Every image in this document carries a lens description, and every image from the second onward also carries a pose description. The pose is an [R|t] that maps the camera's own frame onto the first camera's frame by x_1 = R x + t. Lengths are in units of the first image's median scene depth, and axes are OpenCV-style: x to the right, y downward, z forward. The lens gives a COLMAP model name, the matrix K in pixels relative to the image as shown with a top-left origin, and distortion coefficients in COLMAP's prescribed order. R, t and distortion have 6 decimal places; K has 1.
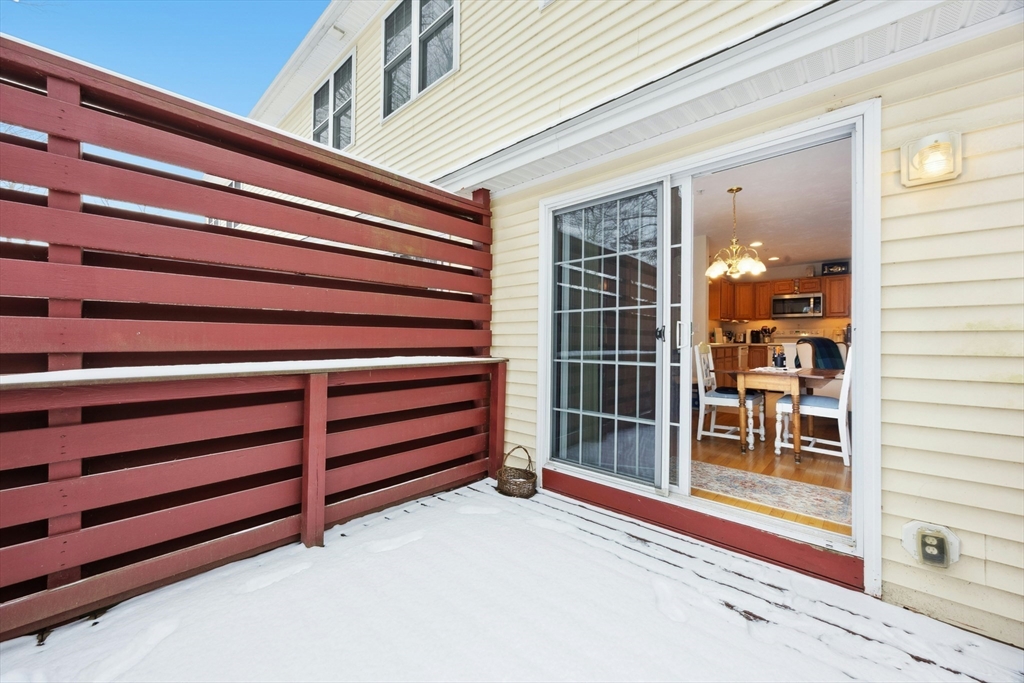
lens RADIAL K [[391.4, 0, 504.5], [0, 391.4, 339.9], [0, 0, 1]] dist [0.000676, -0.000694]
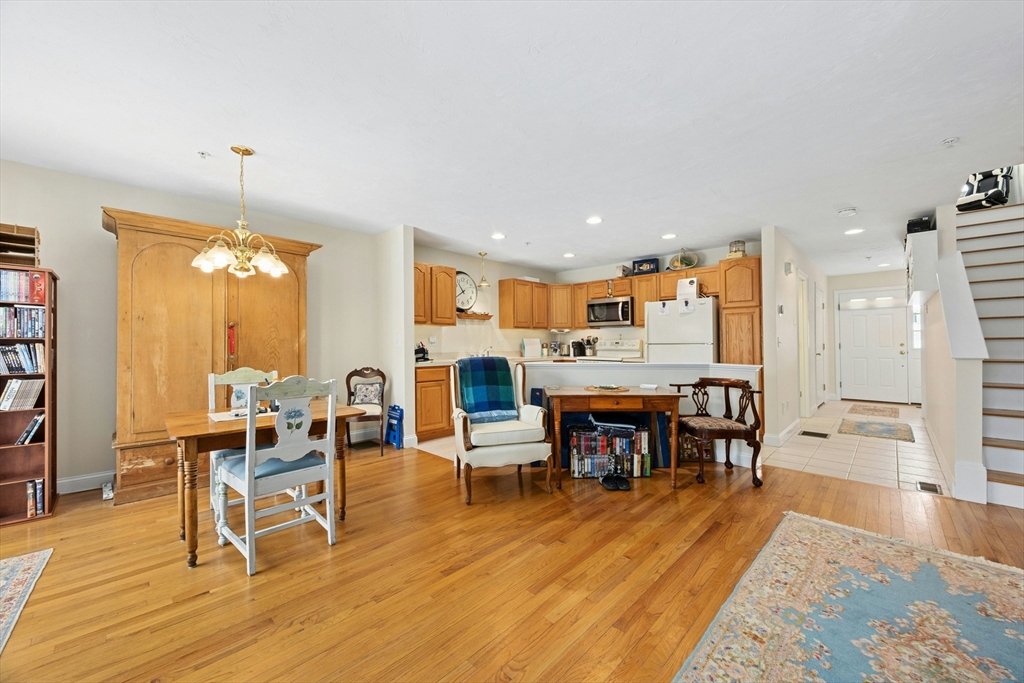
lens RADIAL K [[391.4, 0, 514.7], [0, 391.4, 335.4], [0, 0, 1]] dist [0.000676, -0.000694]
pose [[0.999906, -0.007227, -0.011628, 0.531780], [0.006943, 0.999682, -0.024243, -0.018110], [0.011799, 0.024160, 0.999638, 0.164487]]
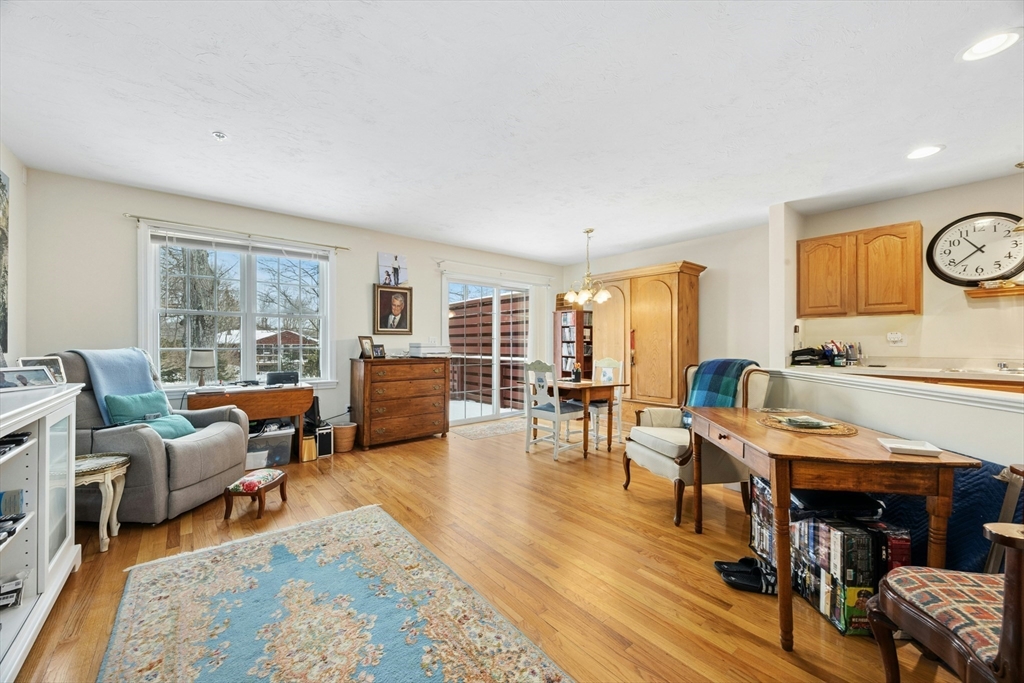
lens RADIAL K [[391.4, 0, 511.4], [0, 391.4, 345.2], [0, 0, 1]] dist [0.000676, -0.000694]
pose [[-0.121218, 0.001000, -0.992625, 0.891621], [-0.001272, 0.999999, 0.001162, -0.018359], [0.992625, 0.001404, -0.121216, 0.457214]]
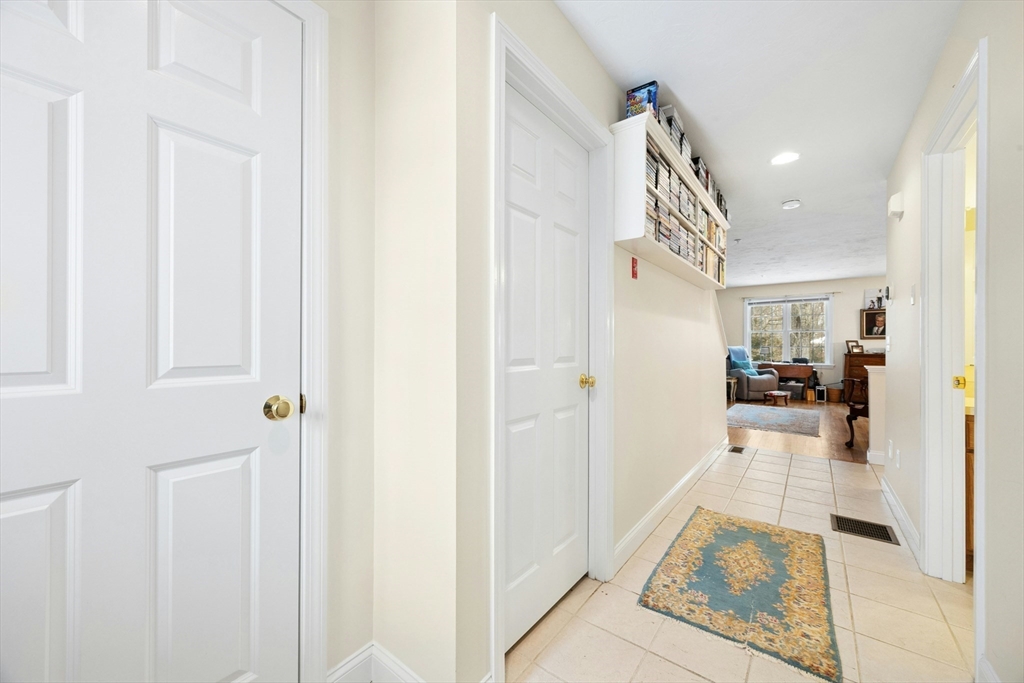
lens RADIAL K [[391.4, 0, 512.7], [0, 391.4, 343.9], [0, 0, 1]] dist [0.000676, -0.000694]
pose [[-0.993957, -0.006101, -0.109603, 1.311887], [-0.005746, 0.999977, -0.003555, -0.013227], [0.109622, -0.002904, -0.993969, 1.060597]]
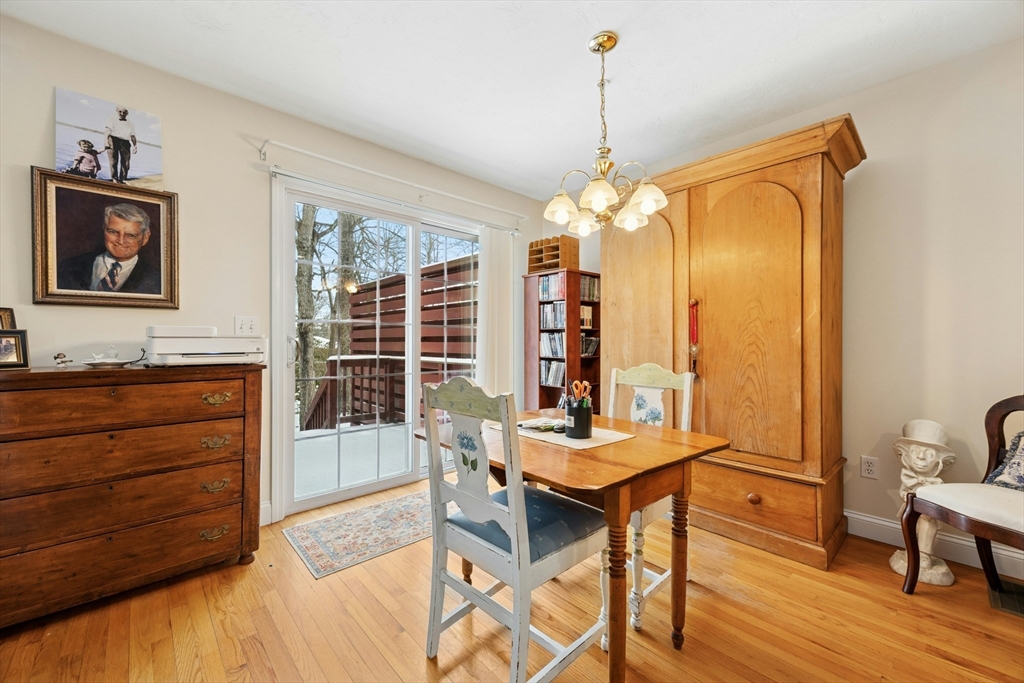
lens RADIAL K [[391.4, 0, 502.3], [0, 391.4, 344.8], [0, 0, 1]] dist [0.000676, -0.000694]
pose [[-0.093025, 0.005223, -0.995650, 0.532117], [0.000177, 0.999986, 0.005229, -0.011739], [0.995664, 0.000310, -0.093025, 0.461713]]
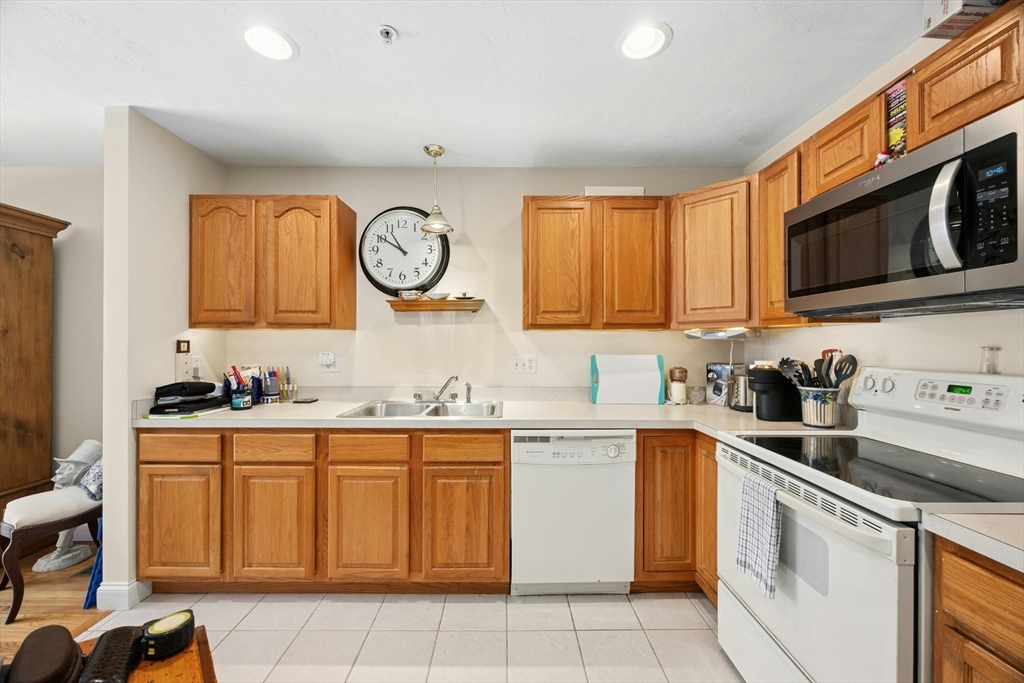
lens RADIAL K [[391.4, 0, 508.7], [0, 391.4, 344.7], [0, 0, 1]] dist [0.000676, -0.000694]
pose [[0.687422, -0.004330, -0.726245, 0.724862], [0.000099, 0.999983, -0.005868, -0.038167], [0.726258, 0.003962, 0.687411, 0.732679]]
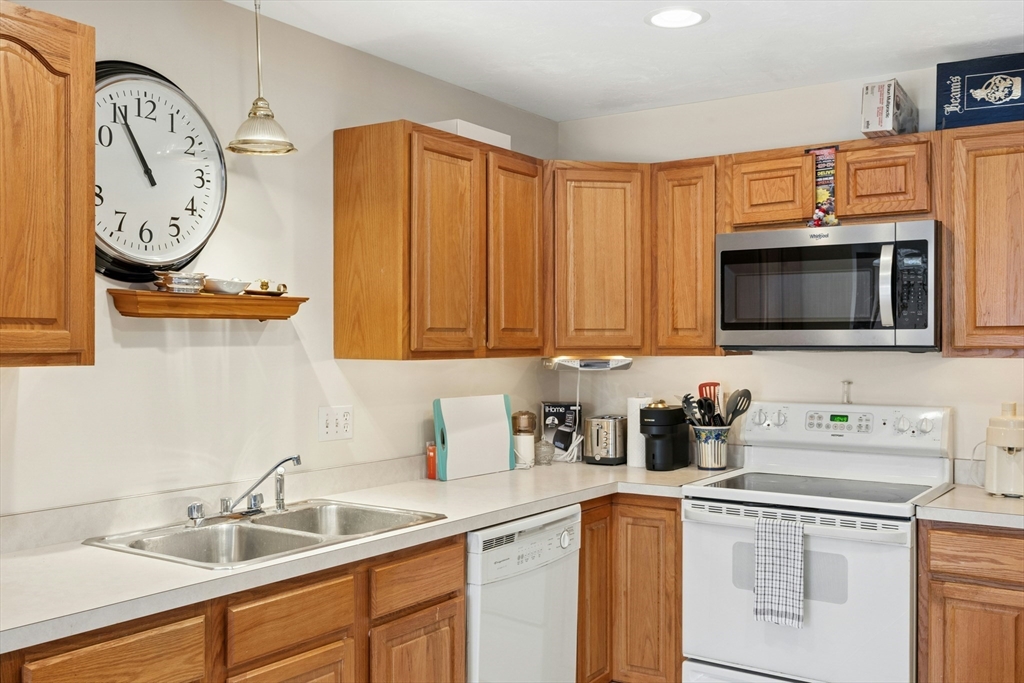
lens RADIAL K [[972.9, 0, 514.6], [0, 972.9, 357.5], [0, 0, 1]] dist [0.003687, 0.000000]
pose [[0.986549, -0.007484, 0.163294, 0.498932], [0.005801, 0.999925, 0.010782, -0.056518], [-0.163363, -0.009690, 0.986518, 0.534289]]
